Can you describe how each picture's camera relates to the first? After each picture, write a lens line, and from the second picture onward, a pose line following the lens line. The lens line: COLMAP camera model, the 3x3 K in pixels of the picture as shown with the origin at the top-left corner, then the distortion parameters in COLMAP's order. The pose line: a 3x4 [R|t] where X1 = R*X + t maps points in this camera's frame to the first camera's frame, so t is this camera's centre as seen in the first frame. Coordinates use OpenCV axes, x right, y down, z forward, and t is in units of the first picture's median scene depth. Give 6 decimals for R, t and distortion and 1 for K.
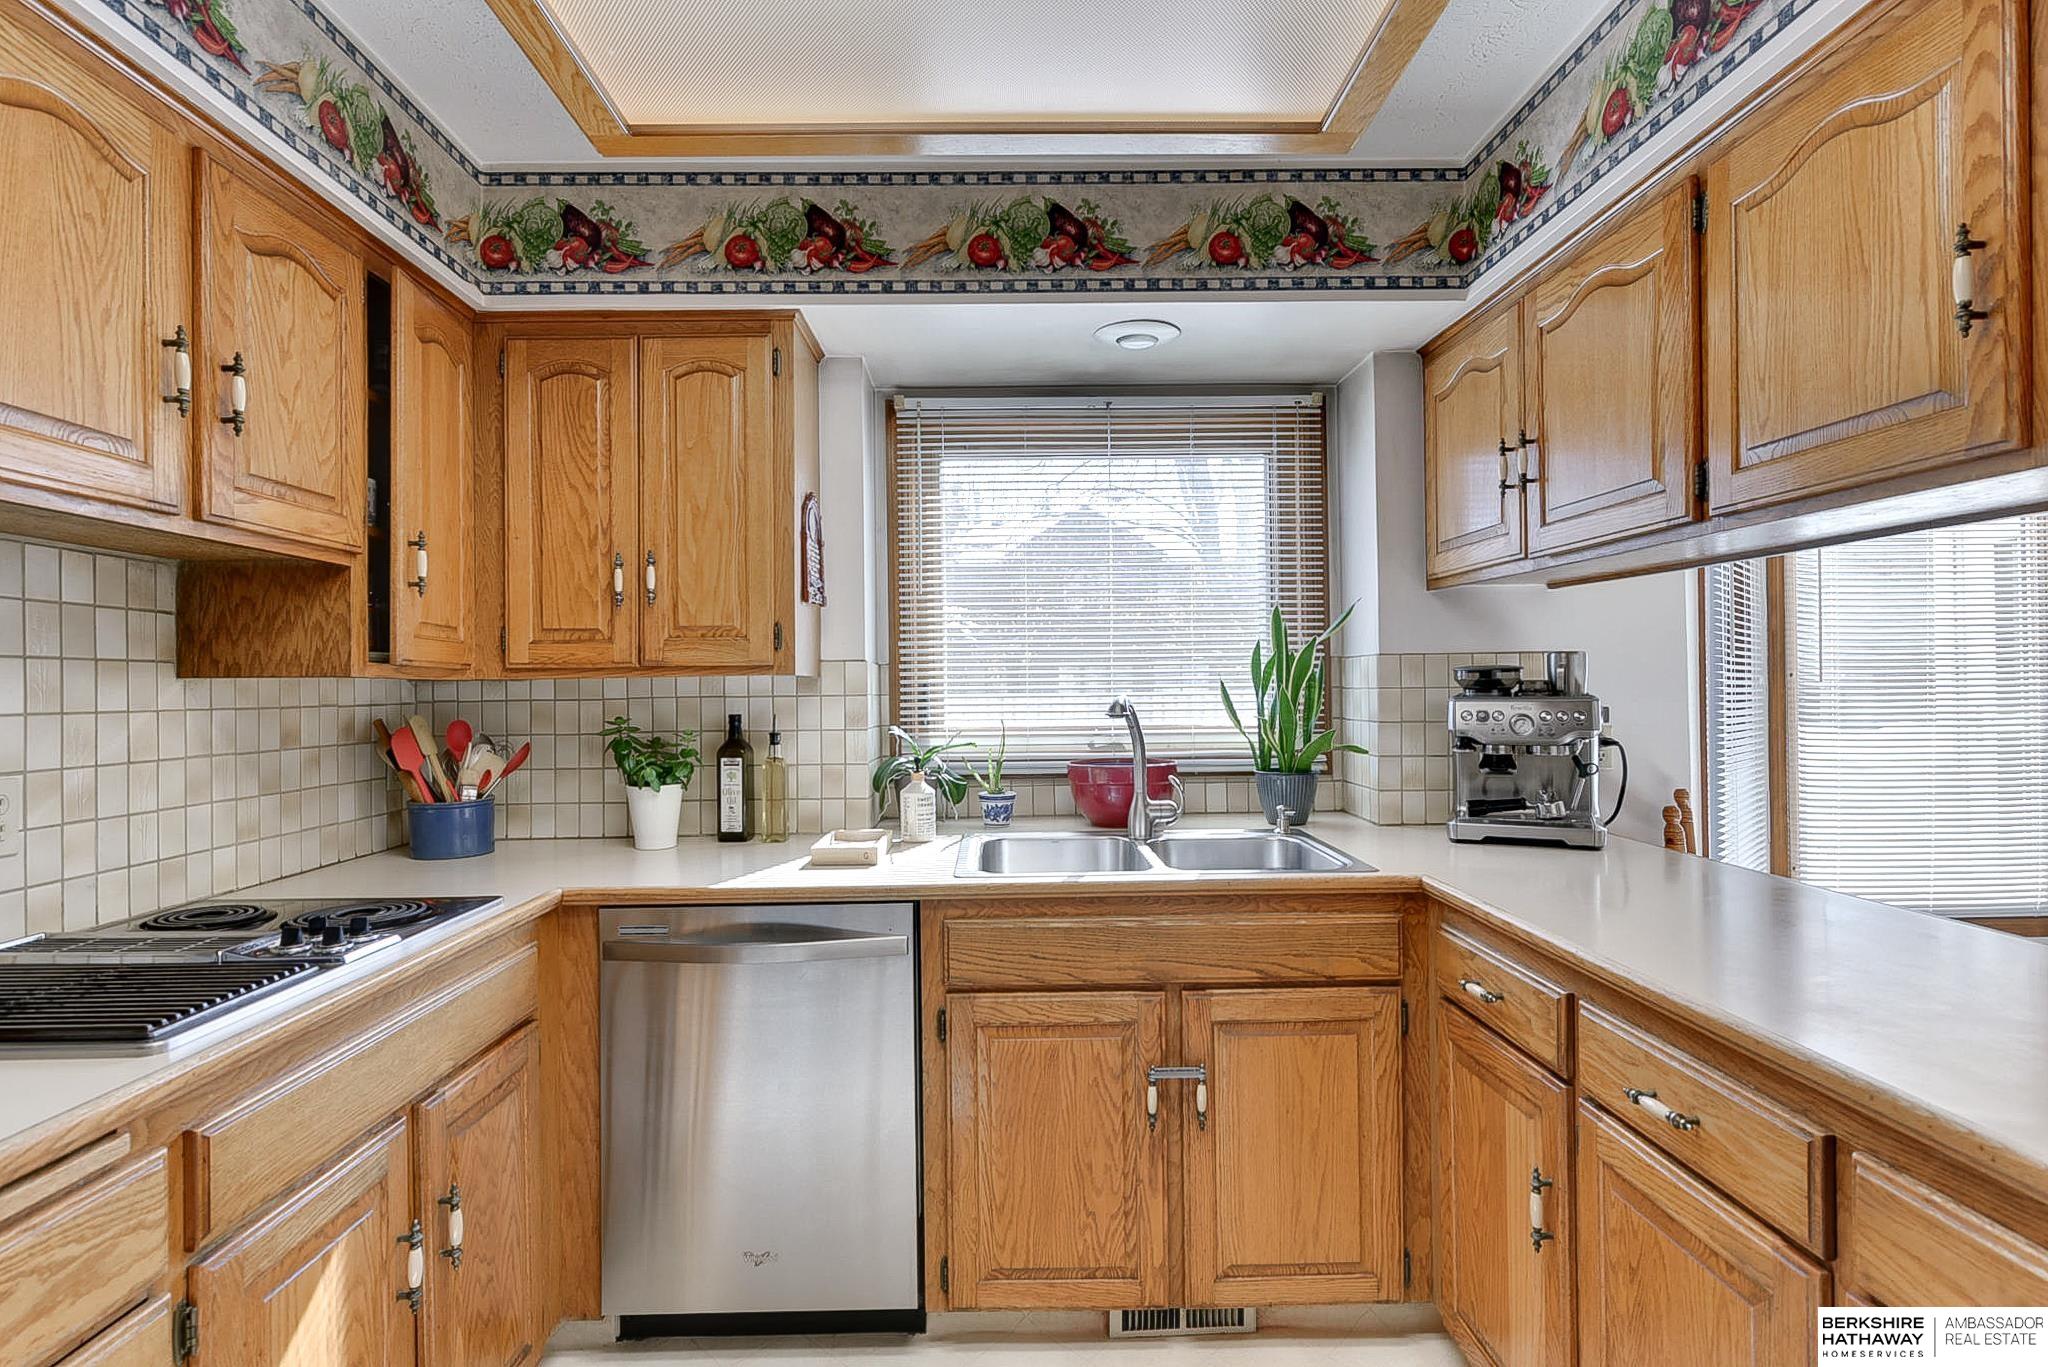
lens RADIAL K [[1010.5, 0, 1018.3], [0, 1010.5, 683.0], [0, 0, 1]] dist [0.001439, 0.003168]
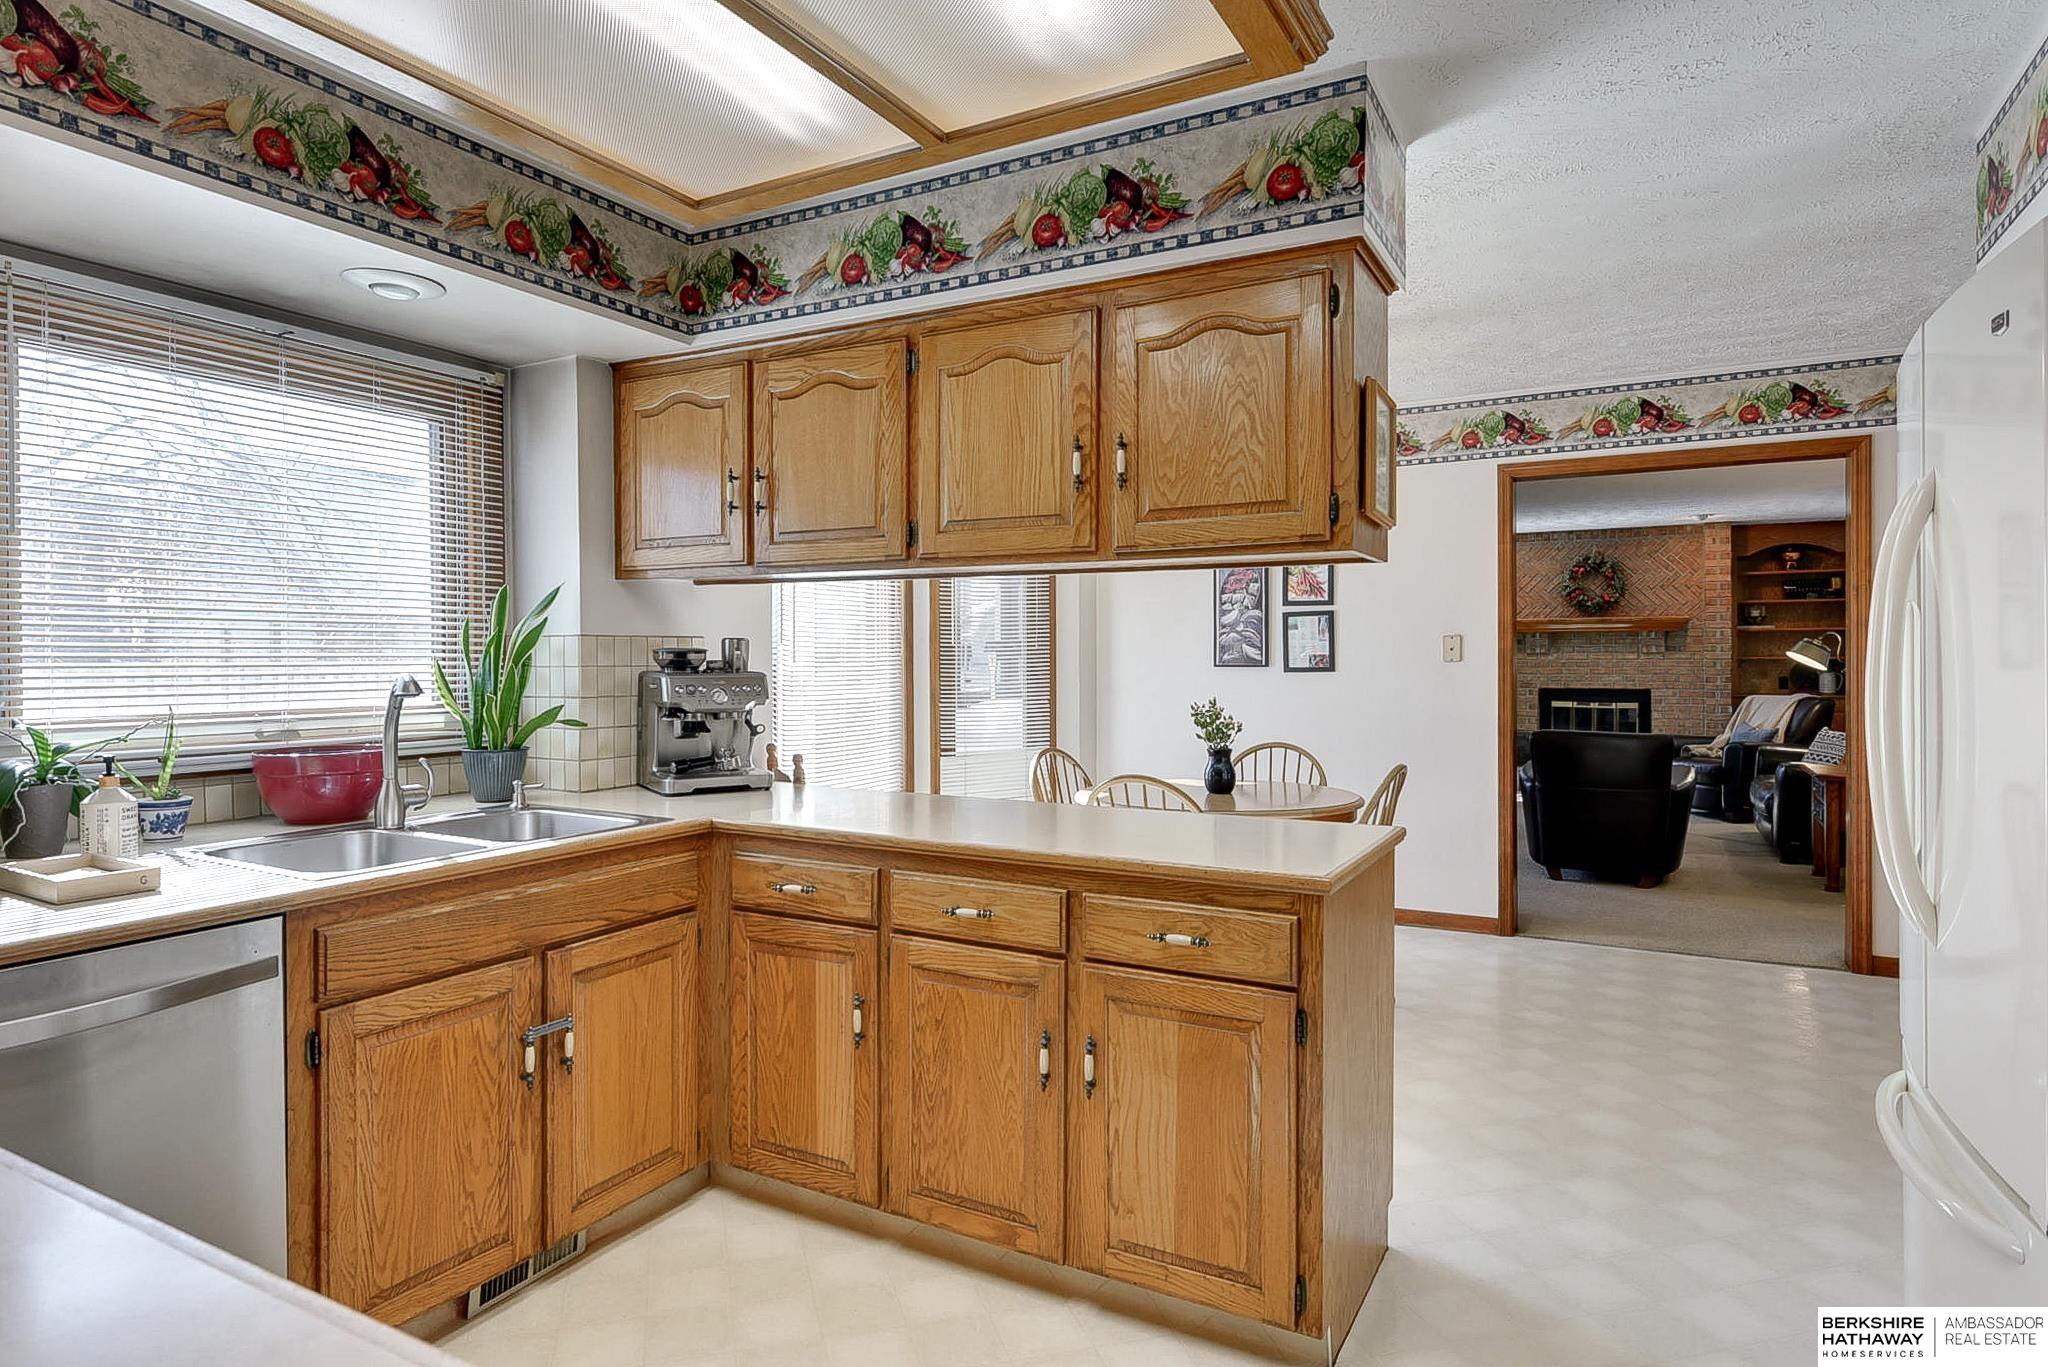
lens RADIAL K [[1099.1, 0, 1014.6], [0, 1099.1, 671.5], [0, 0, 1]] dist [-0.013572, -0.003108]
pose [[0.508545, -0.000520, 0.861035, -0.547324], [-0.005460, 0.999978, 0.003829, 0.004478], [-0.861018, -0.006649, 0.508531, -0.001246]]
